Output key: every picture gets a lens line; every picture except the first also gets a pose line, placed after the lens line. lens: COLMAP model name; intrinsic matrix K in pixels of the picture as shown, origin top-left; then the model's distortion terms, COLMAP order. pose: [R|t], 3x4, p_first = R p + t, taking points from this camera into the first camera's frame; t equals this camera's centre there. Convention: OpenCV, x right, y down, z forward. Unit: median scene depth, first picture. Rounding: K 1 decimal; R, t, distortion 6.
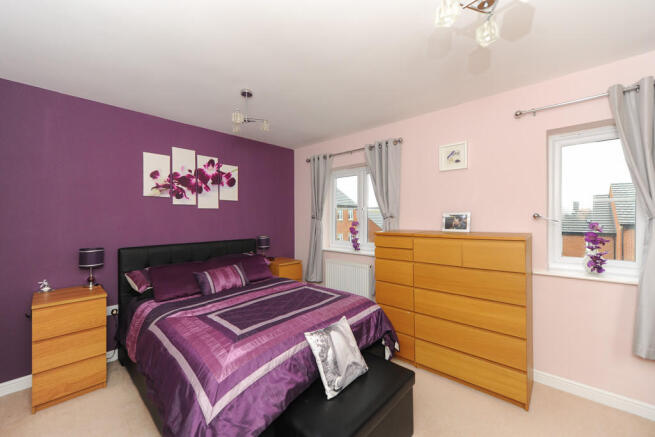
lens RADIAL K [[259.6, 0, 326.1], [0, 259.6, 216.8], [0, 0, 1]] dist [-0.001223, -0.000131]
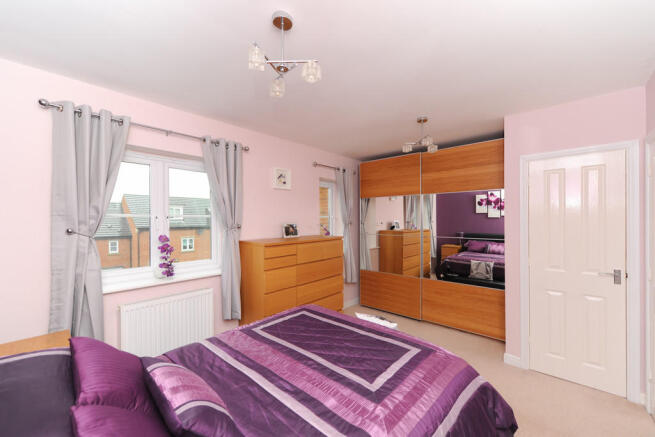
lens RADIAL K [[259.6, 0, 326.1], [0, 259.6, 216.8], [0, 0, 1]] dist [-0.001223, -0.000131]
pose [[-0.015512, 0.014992, 0.999767, -0.684422], [0.002639, 0.999885, -0.014953, -0.022108], [-0.999876, 0.002406, -0.015550, 0.704658]]
